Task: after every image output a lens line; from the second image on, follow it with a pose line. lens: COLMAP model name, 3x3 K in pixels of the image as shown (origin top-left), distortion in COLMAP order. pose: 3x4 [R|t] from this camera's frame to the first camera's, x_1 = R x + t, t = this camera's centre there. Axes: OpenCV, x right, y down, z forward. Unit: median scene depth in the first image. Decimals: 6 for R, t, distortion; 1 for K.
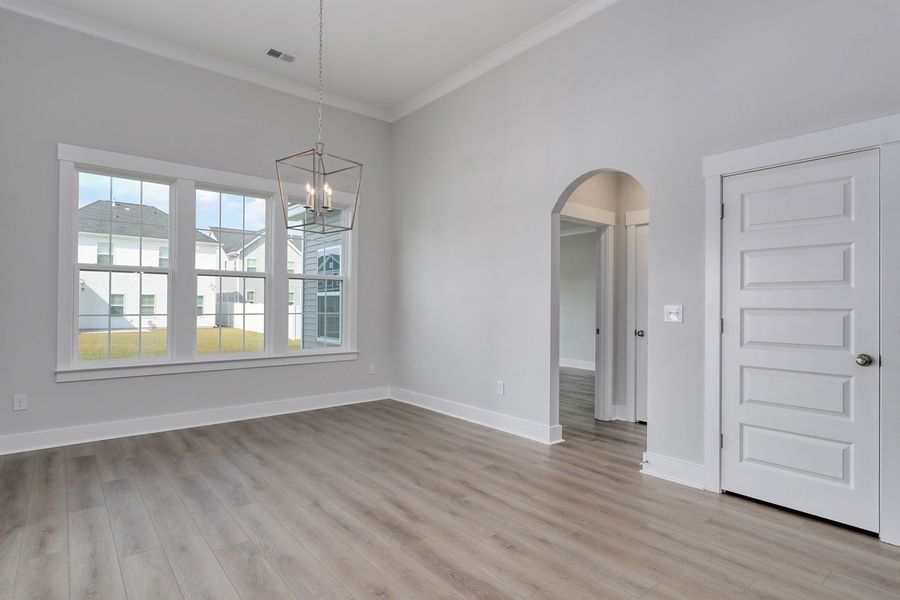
lens RADIAL K [[466.3, 0, 450.0], [0, 466.3, 300.0], [0, 0, 1]] dist [-0.000873, -0.000456]
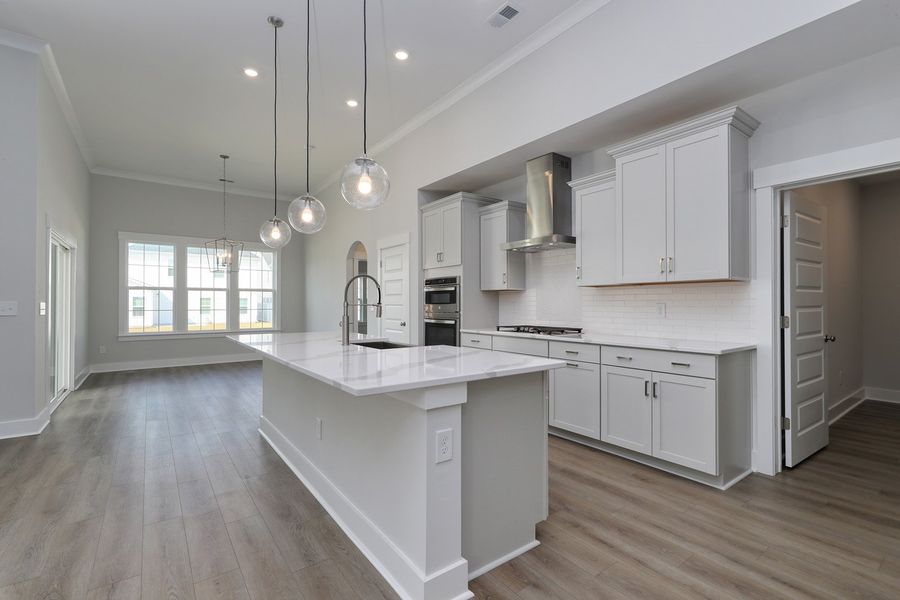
lens RADIAL K [[404.9, 0, 450.0], [0, 404.9, 300.0], [0, 0, 1]] dist [0.000124, 0.000082]
pose [[0.998422, -0.009030, -0.055433, 0.730423], [0.009154, 0.999956, 0.001998, -0.005850], [0.055413, -0.002502, 0.998460, -0.728740]]
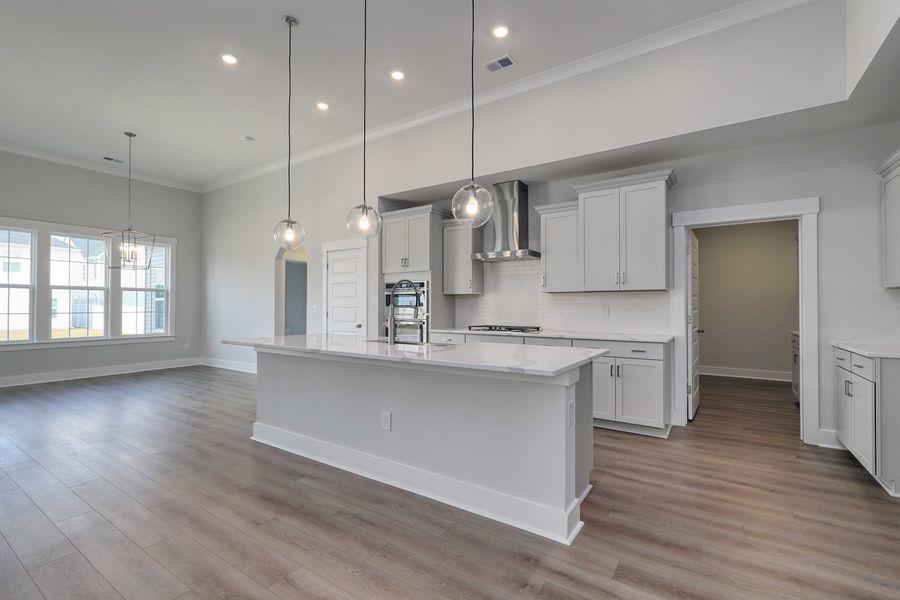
lens RADIAL K [[399.5, 0, 450.0], [0, 399.5, 300.0], [0, 0, 1]] dist [0.001551, 0.000195]
pose [[0.959130, -0.001470, 0.282963, 0.423708], [0.002020, 0.999997, -0.001650, -0.009875], [-0.282959, 0.002154, 0.959130, -0.786402]]
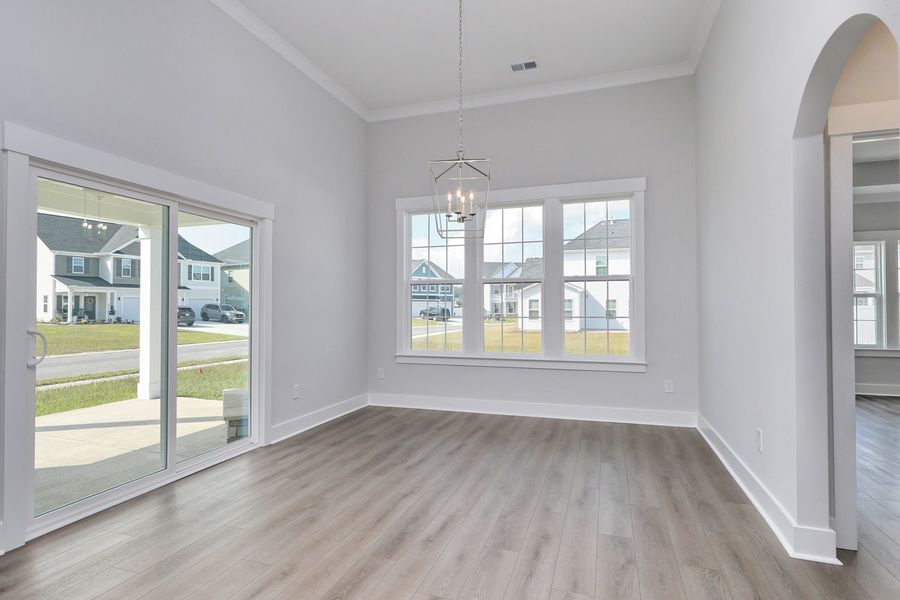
lens RADIAL K [[466.3, 0, 450.0], [0, 466.3, 300.0], [0, 0, 1]] dist [-0.000873, -0.000456]
pose [[0.531312, -0.022808, -0.846869, 0.438407], [0.016550, 0.999726, -0.016542, 0.006079], [0.847014, -0.005227, 0.531544, 0.330945]]
